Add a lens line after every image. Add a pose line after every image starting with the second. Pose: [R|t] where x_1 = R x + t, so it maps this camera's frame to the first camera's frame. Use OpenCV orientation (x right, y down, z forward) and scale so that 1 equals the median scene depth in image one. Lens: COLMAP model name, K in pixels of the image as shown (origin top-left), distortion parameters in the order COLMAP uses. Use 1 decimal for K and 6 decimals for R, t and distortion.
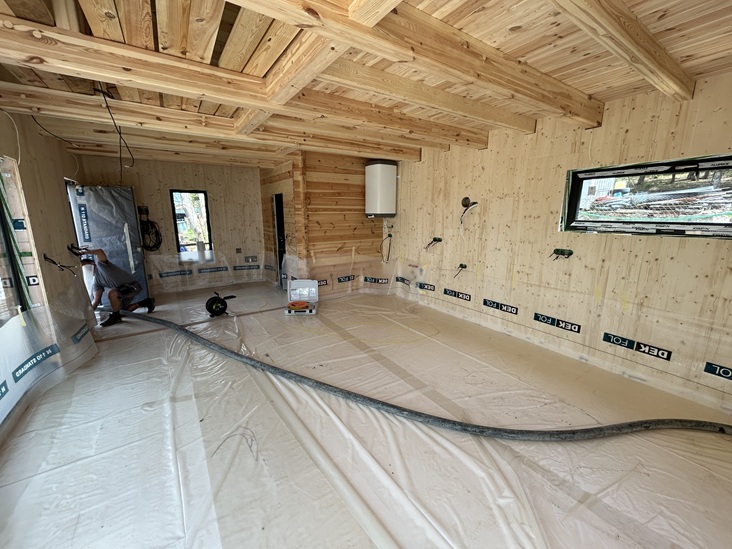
lens RADIAL K [[298.4, 0, 366.0], [0, 298.4, 274.5], [0, 0, 1]] dist [0.000117, 0.000693]
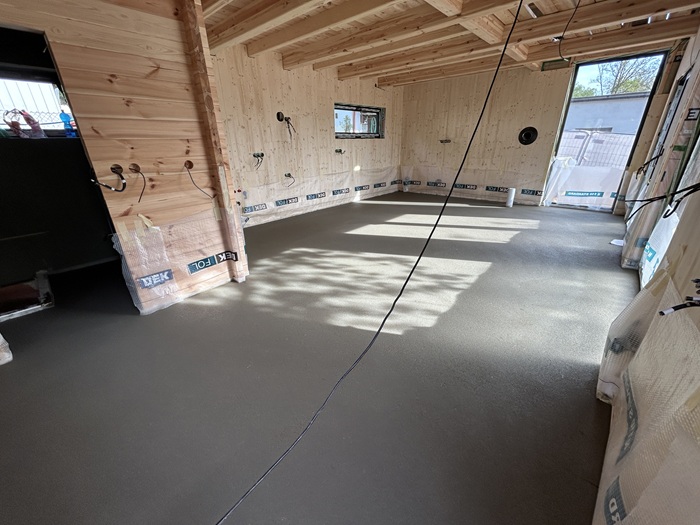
lens RADIAL K [[285.3, 0, 350.0], [0, 285.3, 262.5], [0, 0, 1]] dist [0.000117, 0.000693]
pose [[-0.240904, -0.387052, 0.890031, -0.917472], [0.206214, 0.875688, 0.436630, -0.174922], [-0.948389, 0.288723, -0.131141, 1.049416]]
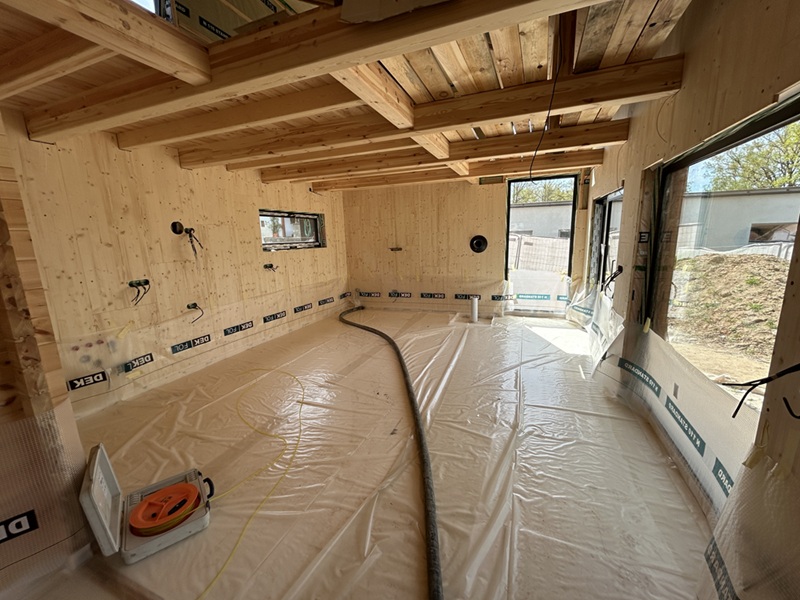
lens RADIAL K [[326.1, 0, 400.0], [0, 326.1, 300.0], [0, 0, 1]] dist [0.000117, 0.000693]
pose [[-0.561104, -0.156777, 0.812763, -0.742597], [0.184515, 0.933503, 0.307450, -0.220071], [-0.806918, 0.322478, -0.494865, 1.011028]]
